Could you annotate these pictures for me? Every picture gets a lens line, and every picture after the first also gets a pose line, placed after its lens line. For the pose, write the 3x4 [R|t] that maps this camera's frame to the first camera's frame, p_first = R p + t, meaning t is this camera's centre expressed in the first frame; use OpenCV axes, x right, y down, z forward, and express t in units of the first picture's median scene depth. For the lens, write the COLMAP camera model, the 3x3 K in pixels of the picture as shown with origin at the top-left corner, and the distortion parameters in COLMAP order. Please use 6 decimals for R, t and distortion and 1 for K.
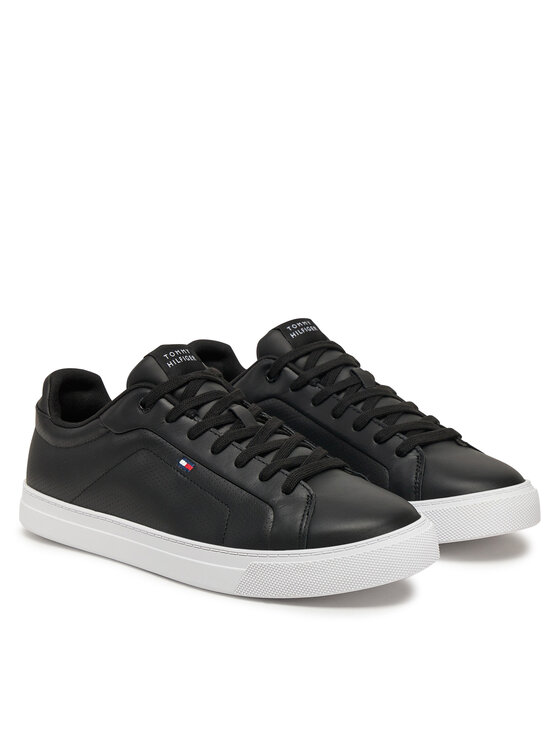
lens RADIAL K [[1877.2, 0, 280.0], [0, 1877.2, 373.0], [0, 0, 1]] dist [-0.164156, -0.021345]
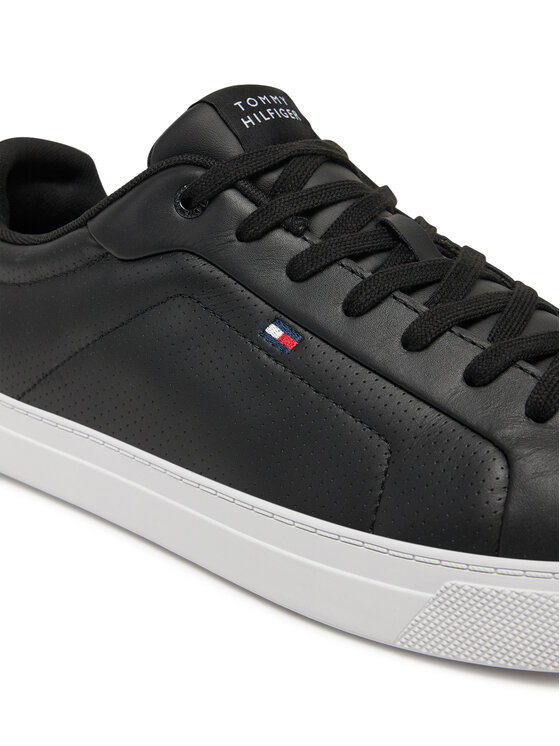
lens RADIAL K [[1153.1, 0, 280.0], [0, 1153.1, 373.0], [0, 0, 1]] dist [-0.001573, -0.031843]
pose [[0.993115, 0.068349, 0.095142, -0.074904], [-0.073802, 0.995754, 0.055028, 0.042073], [-0.090977, -0.061671, 0.993942, 0.720591]]
